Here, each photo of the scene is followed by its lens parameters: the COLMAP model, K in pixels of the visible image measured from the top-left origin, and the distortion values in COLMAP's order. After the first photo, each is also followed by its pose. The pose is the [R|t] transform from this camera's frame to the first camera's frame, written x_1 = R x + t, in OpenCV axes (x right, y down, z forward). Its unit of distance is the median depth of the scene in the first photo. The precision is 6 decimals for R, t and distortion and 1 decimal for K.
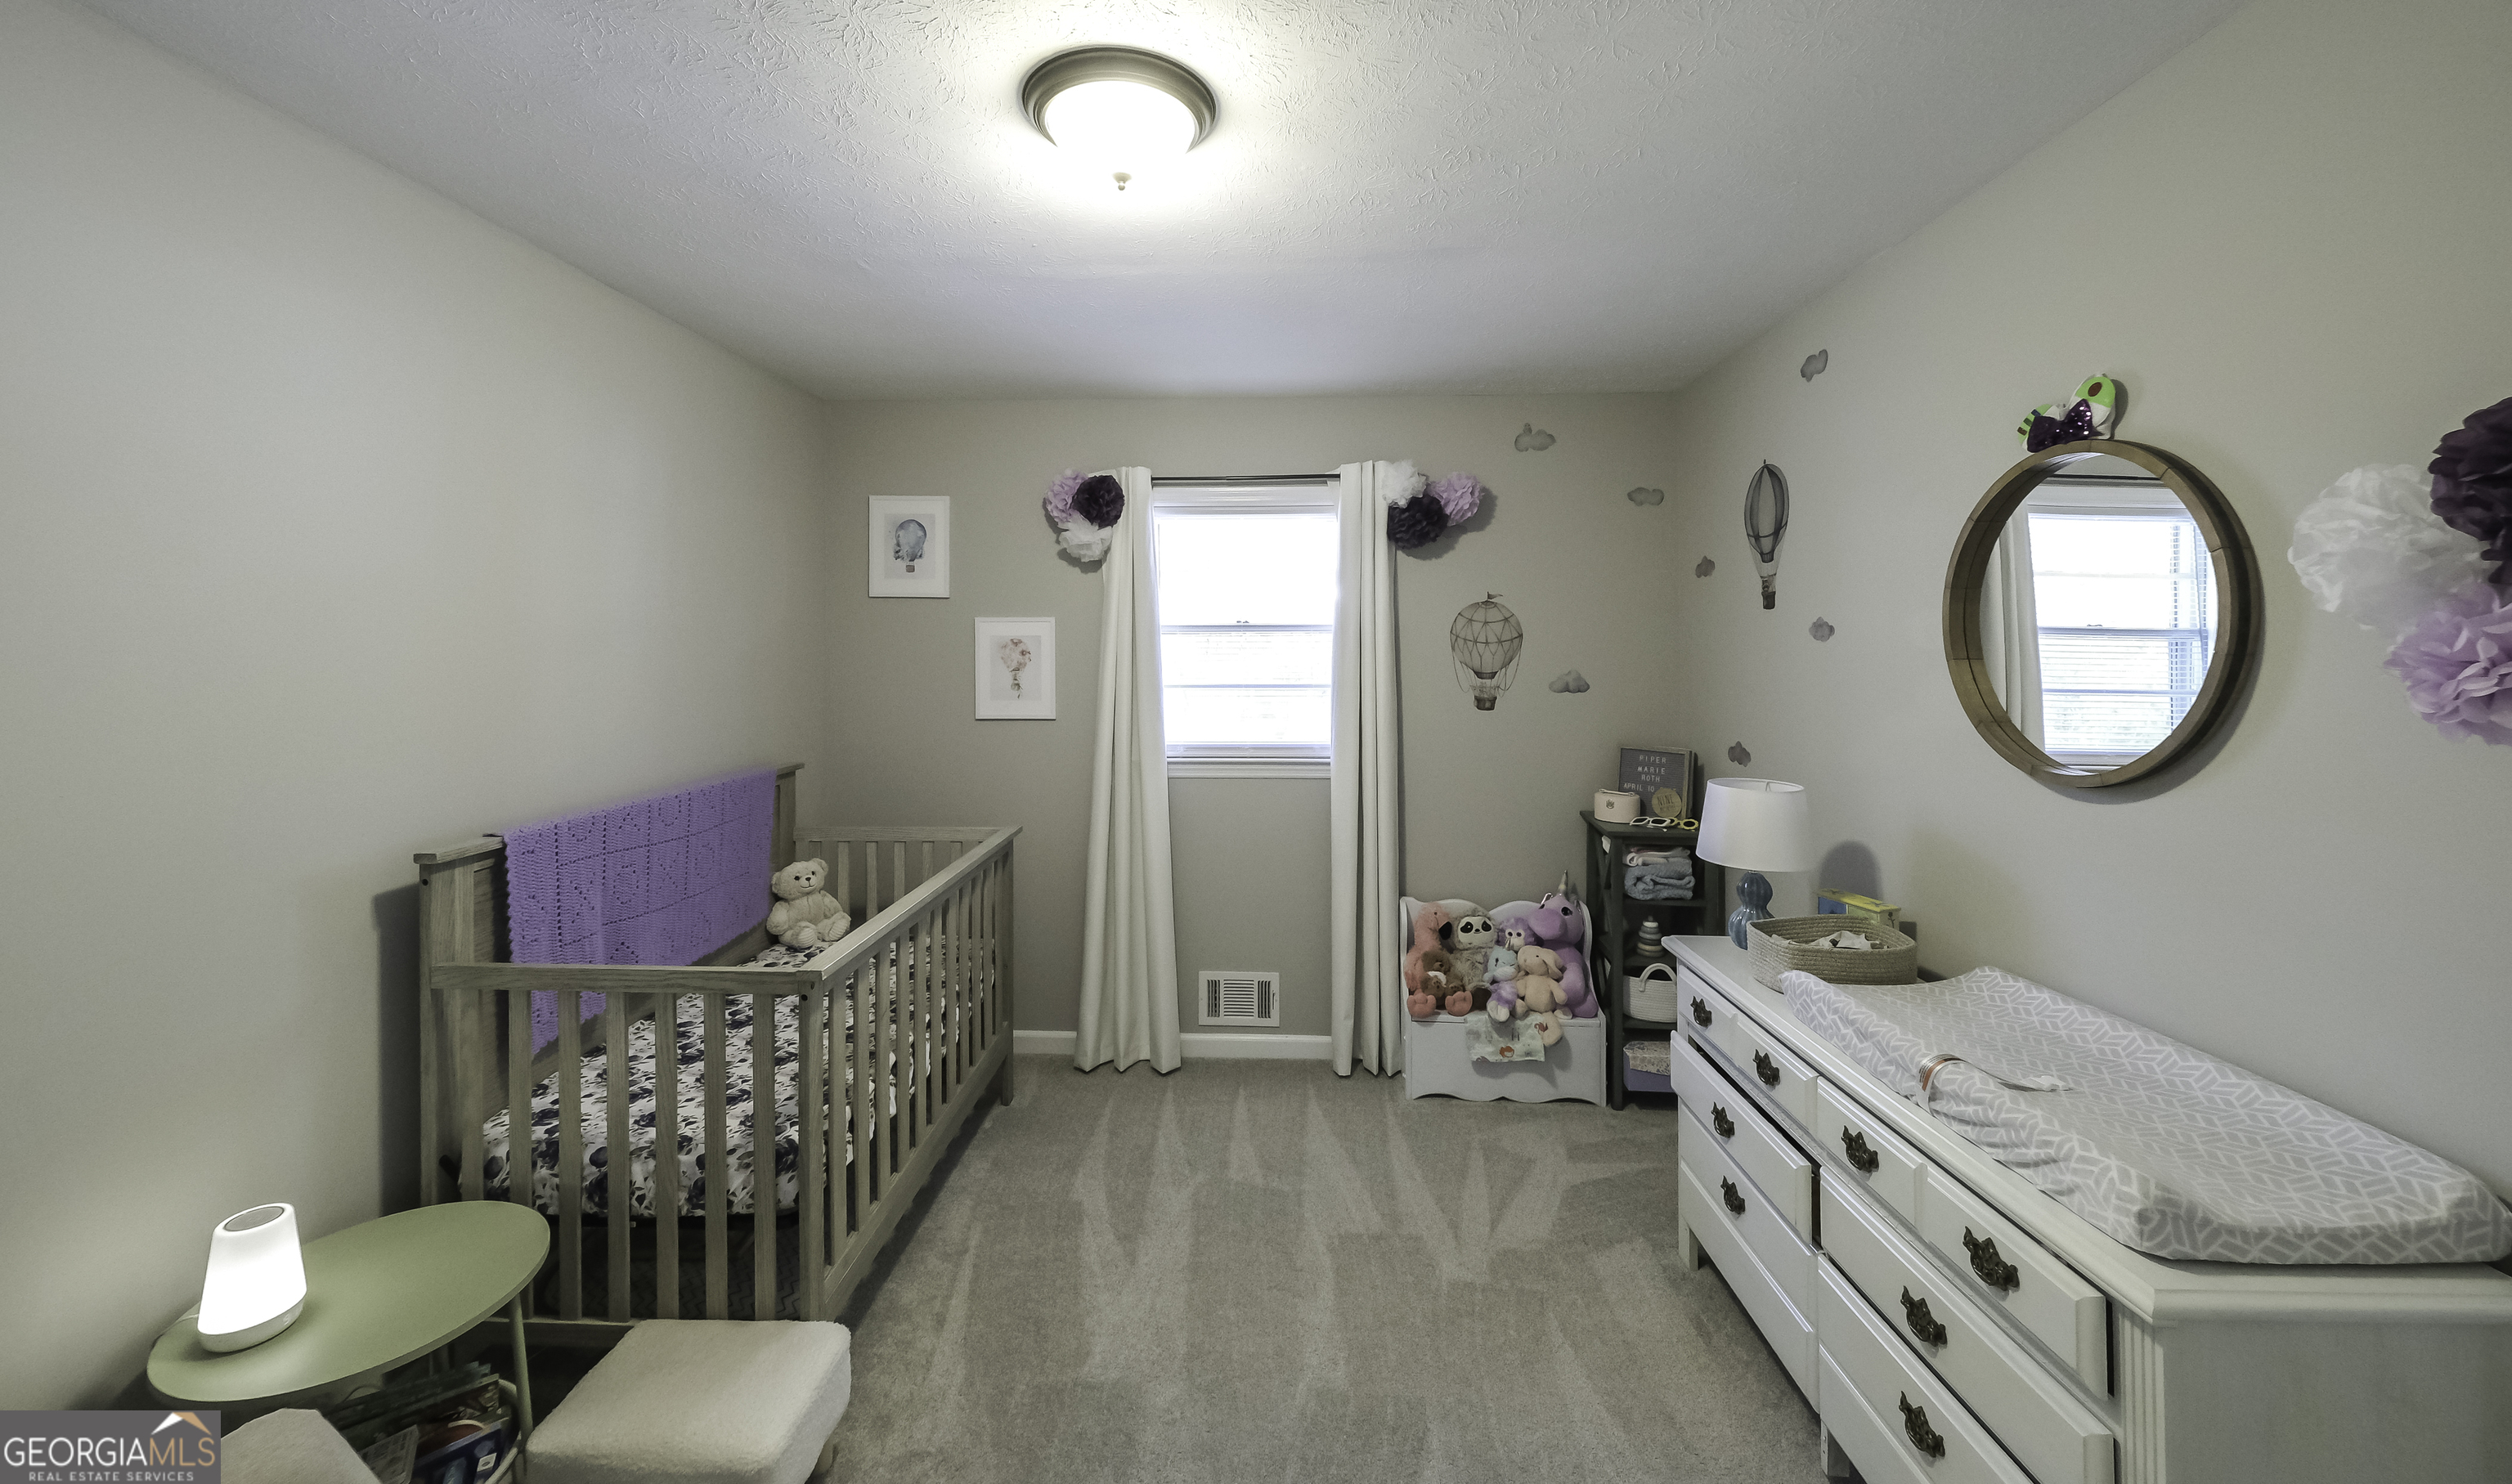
lens RADIAL K [[898.3, 0, 1255.1], [0, 898.3, 640.3], [0, 0, 1]] dist [0.000195, -0.006162]
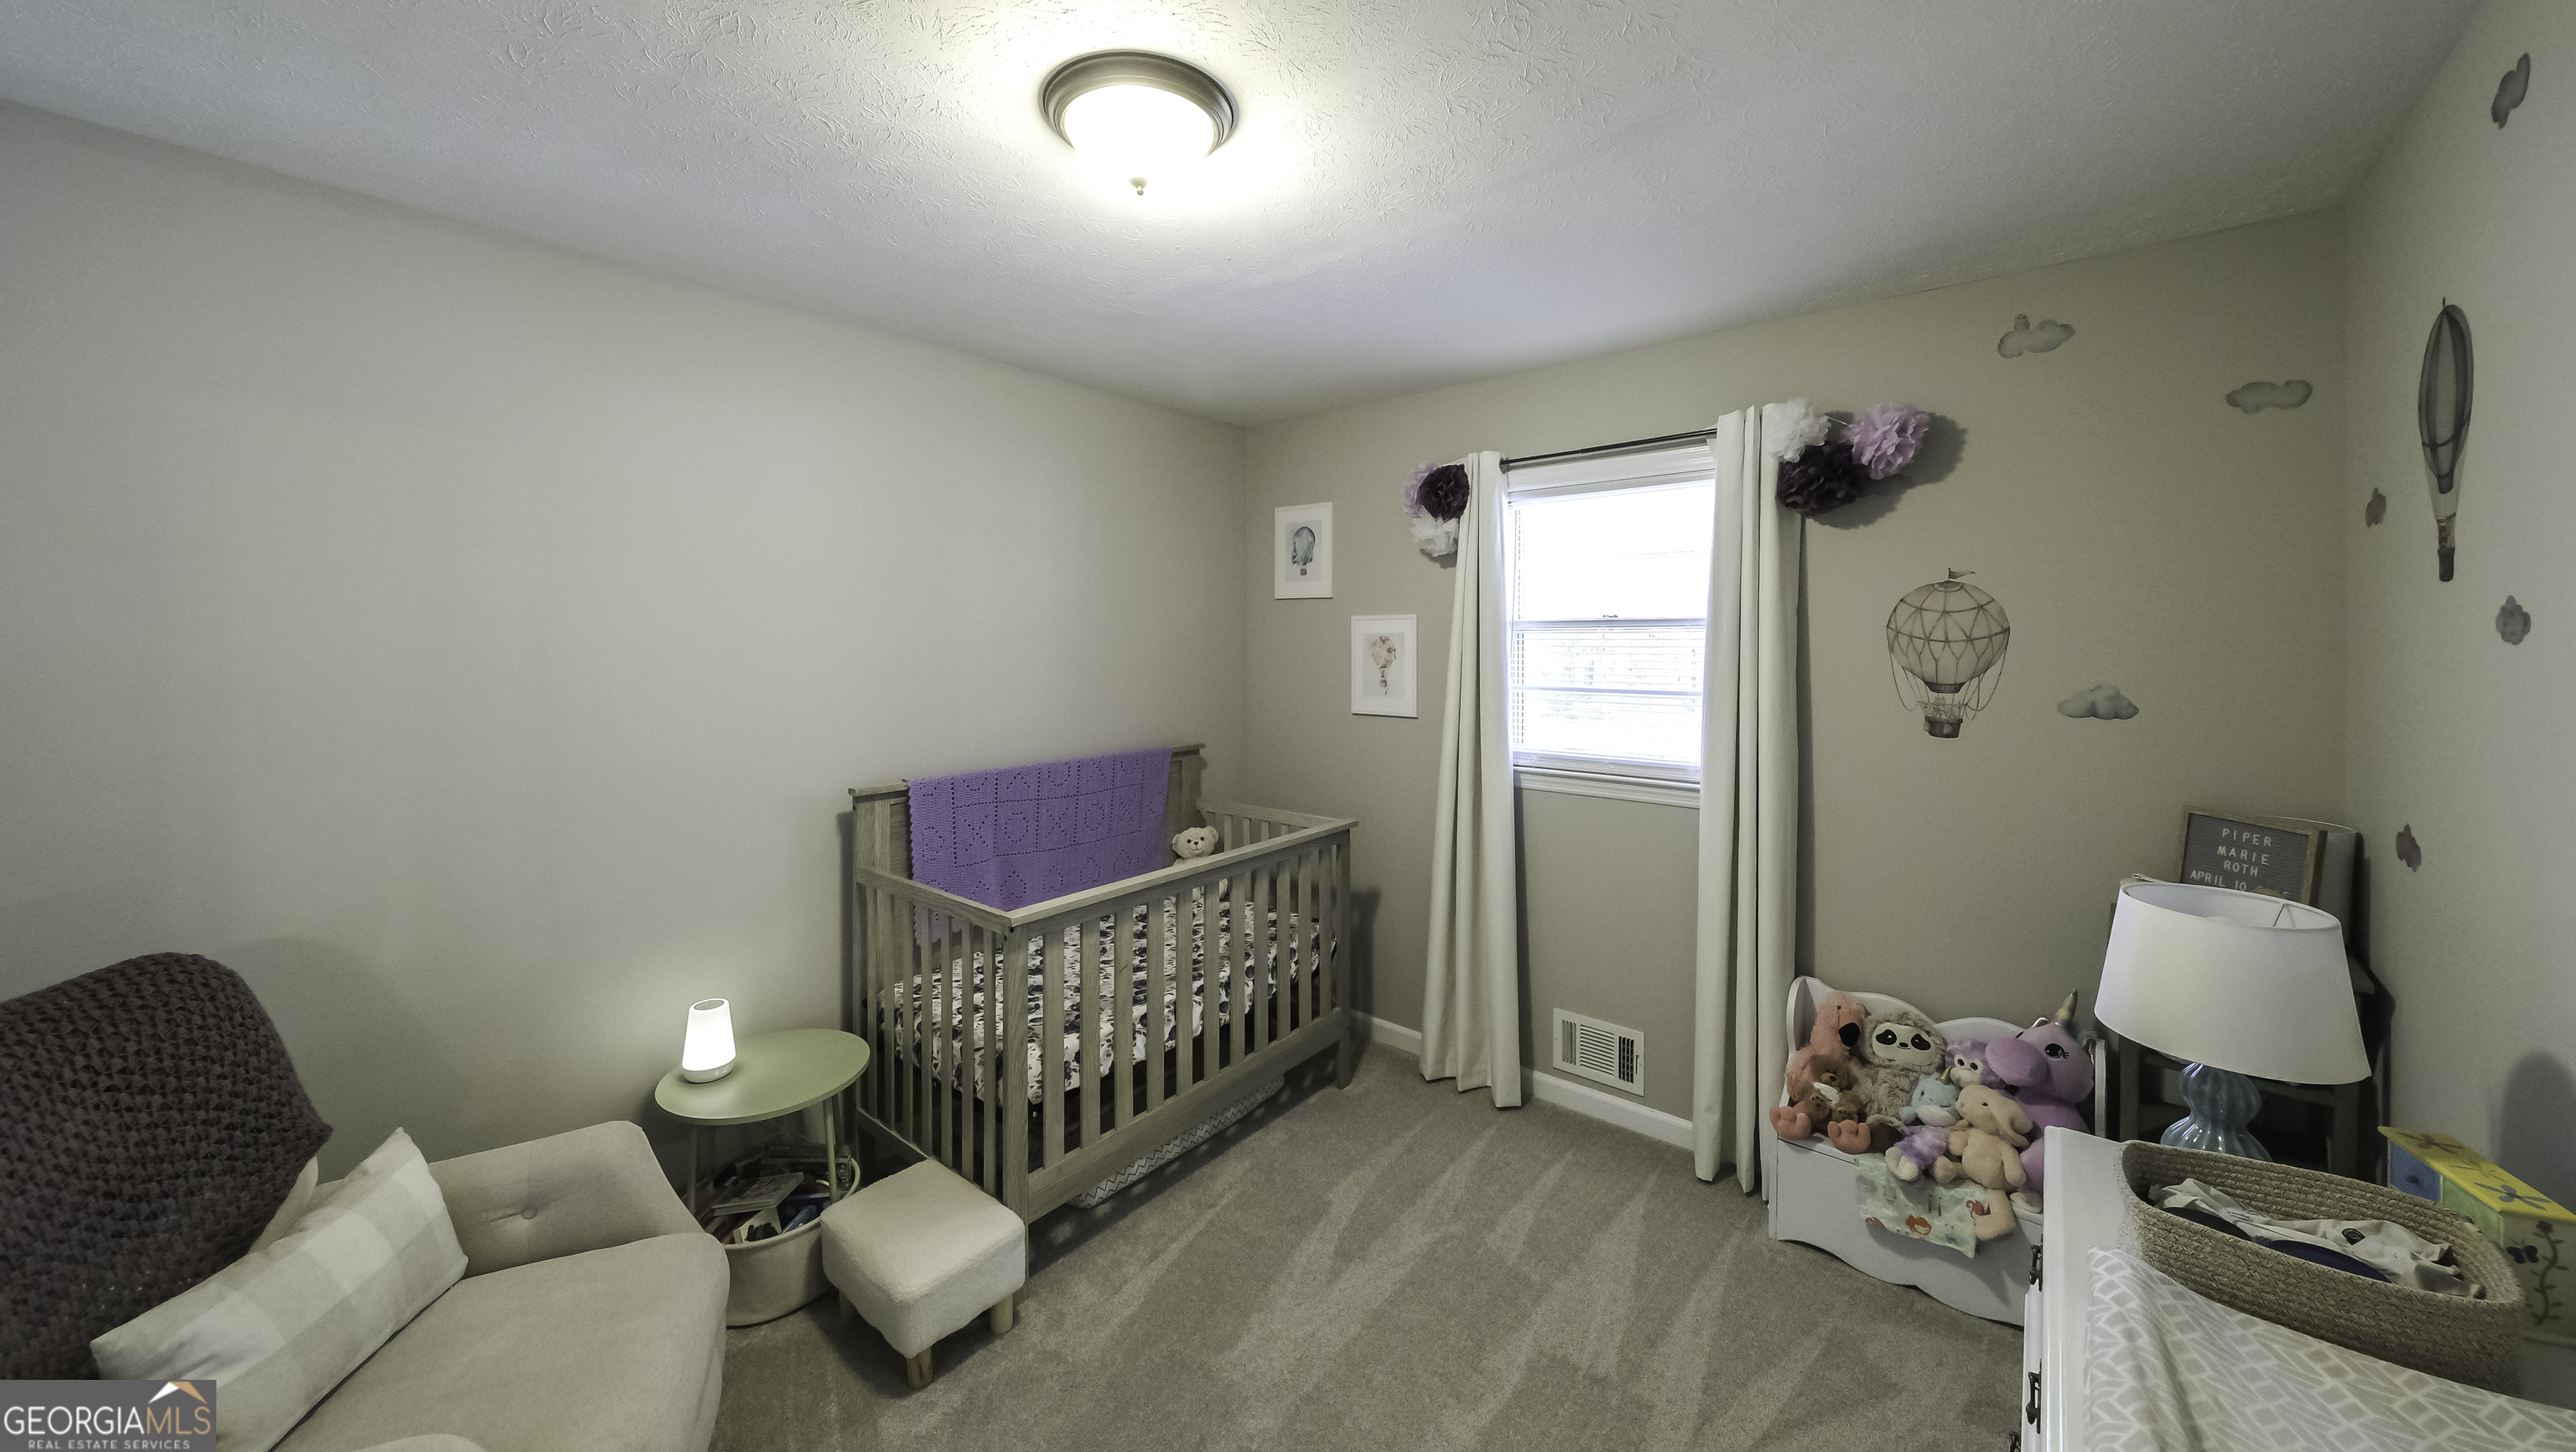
lens RADIAL K [[891.8, 0, 1294.0], [0, 891.8, 647.2], [0, 0, 1]] dist [-0.013256, 0.000066]
pose [[0.799735, 0.004853, -0.600333, 0.280237], [0.004298, 0.999895, 0.013809, -0.004476], [0.600338, -0.013624, 0.799631, 0.151363]]
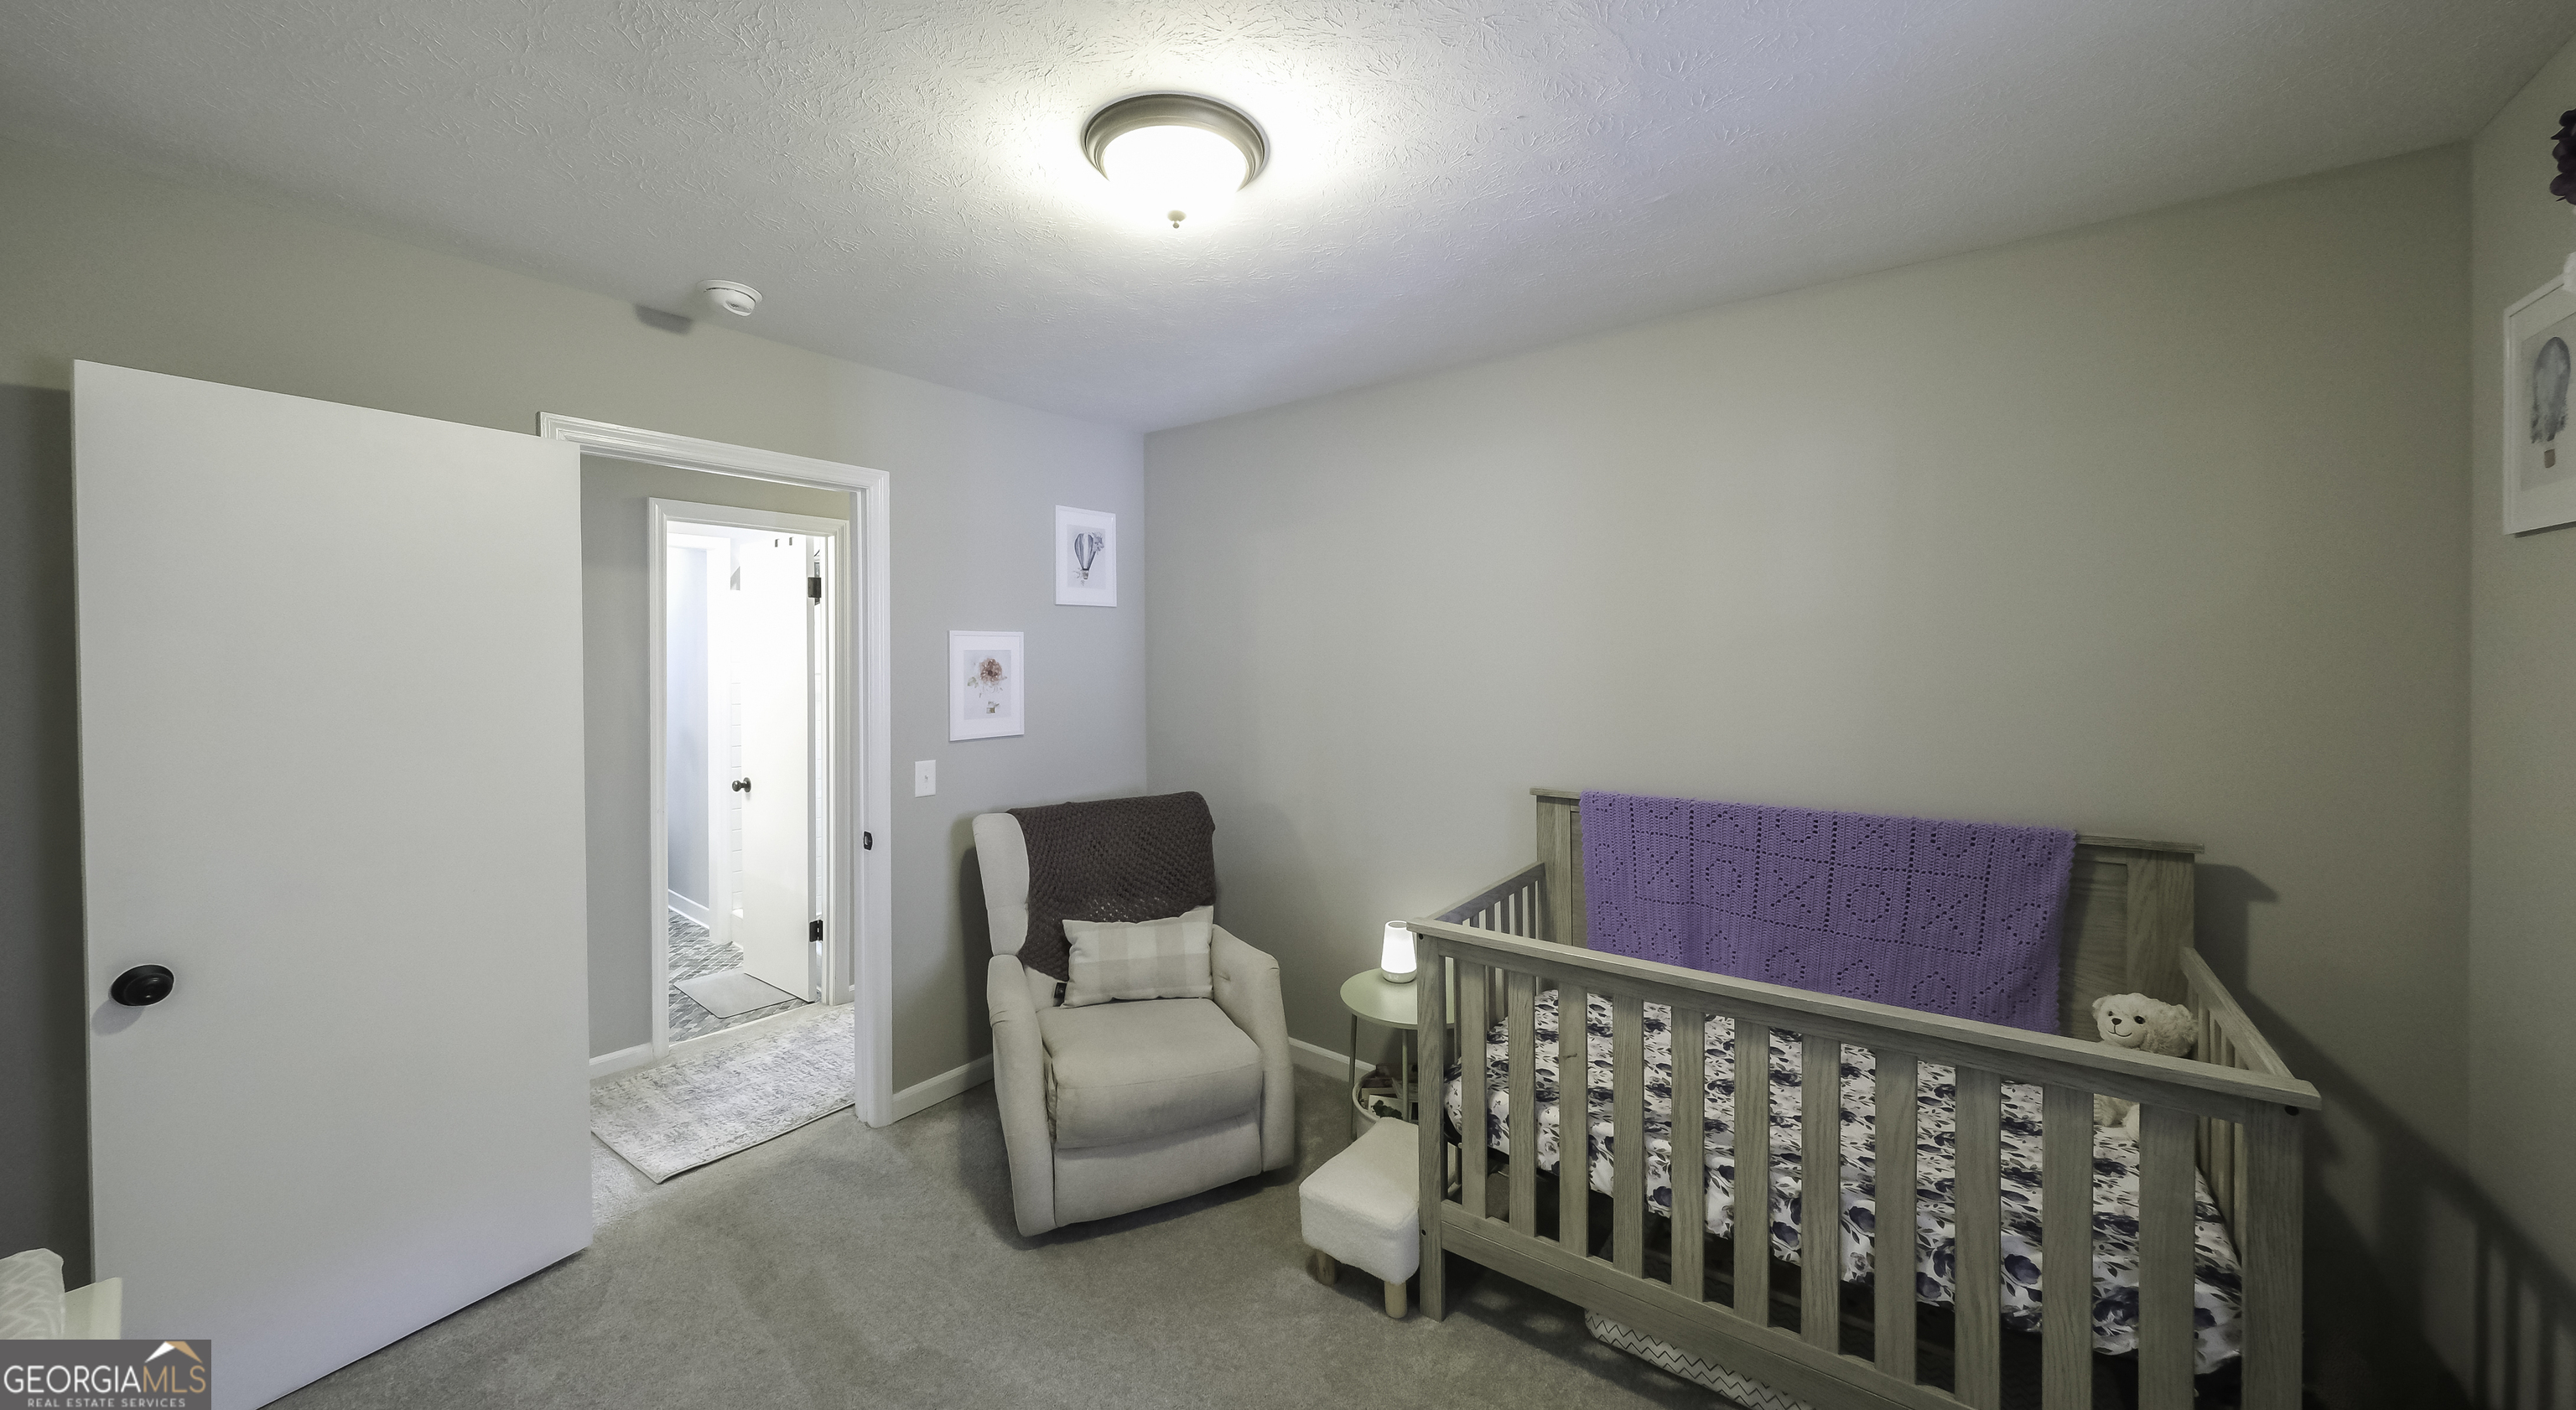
lens RADIAL K [[862.7, 0, 1293.4], [0, 862.7, 655.5], [0, 0, 1]] dist [-0.013957, 0.000001]
pose [[-0.563241, 0.012298, -0.826201, 0.298625], [0.020455, 0.999790, 0.000937, -0.000262], [0.826039, -0.016372, -0.563375, 0.821554]]
